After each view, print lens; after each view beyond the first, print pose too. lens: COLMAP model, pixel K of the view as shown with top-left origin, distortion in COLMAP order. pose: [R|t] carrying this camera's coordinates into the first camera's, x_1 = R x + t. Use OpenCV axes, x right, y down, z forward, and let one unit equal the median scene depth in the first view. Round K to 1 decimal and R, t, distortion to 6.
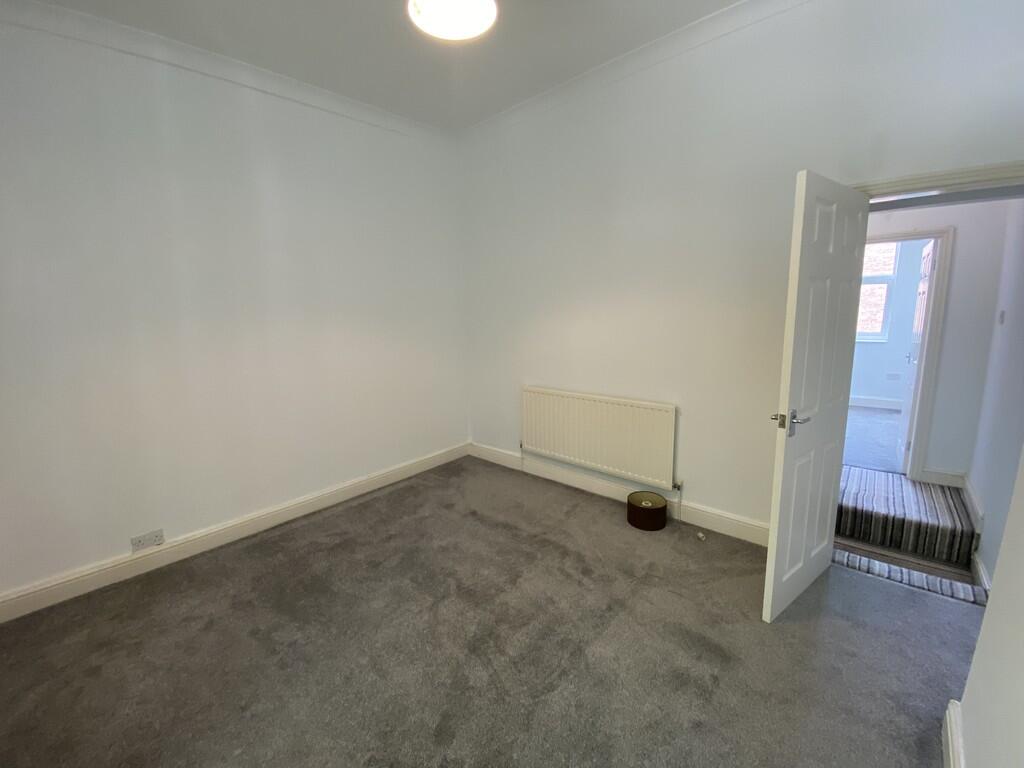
lens RADIAL K [[415.3, 0, 510.5], [0, 415.3, 383.7], [0, 0, 1]] dist [-0.022591, -0.001276]
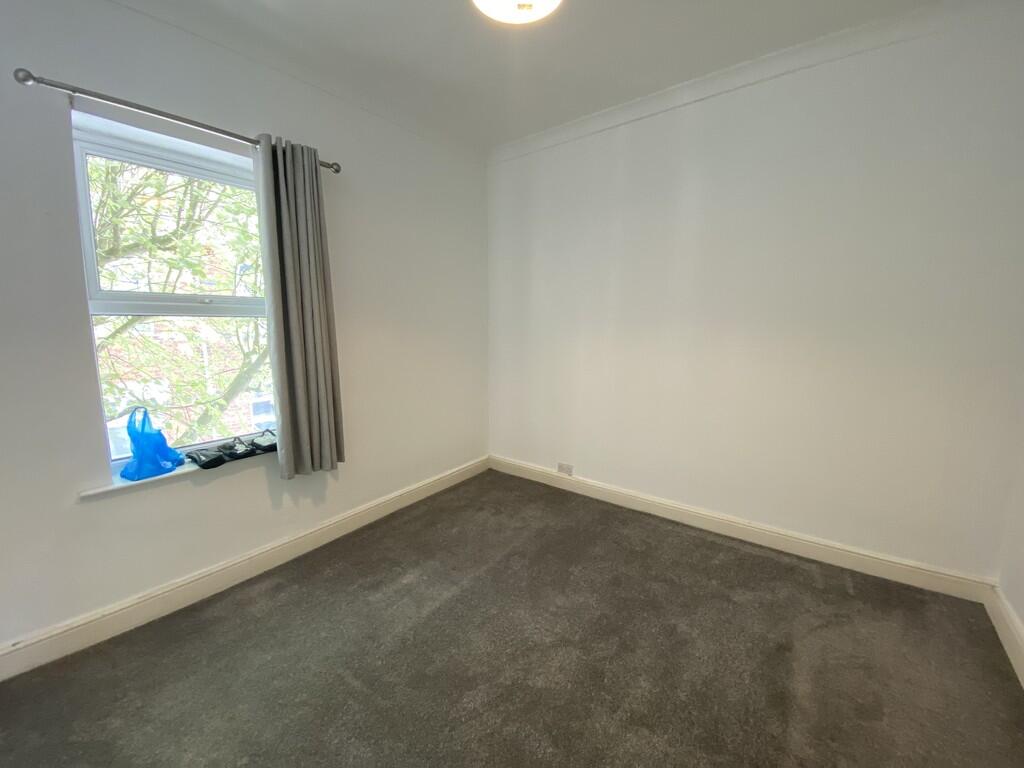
lens RADIAL K [[415.3, 0, 510.5], [0, 415.3, 379.1], [0, 0, 1]] dist [-0.022591, -0.001276]
pose [[0.060062, 0.154642, -0.986143, 0.477378], [-0.178463, 0.973673, 0.141817, -0.098385], [0.982112, 0.167473, 0.086078, 0.561633]]
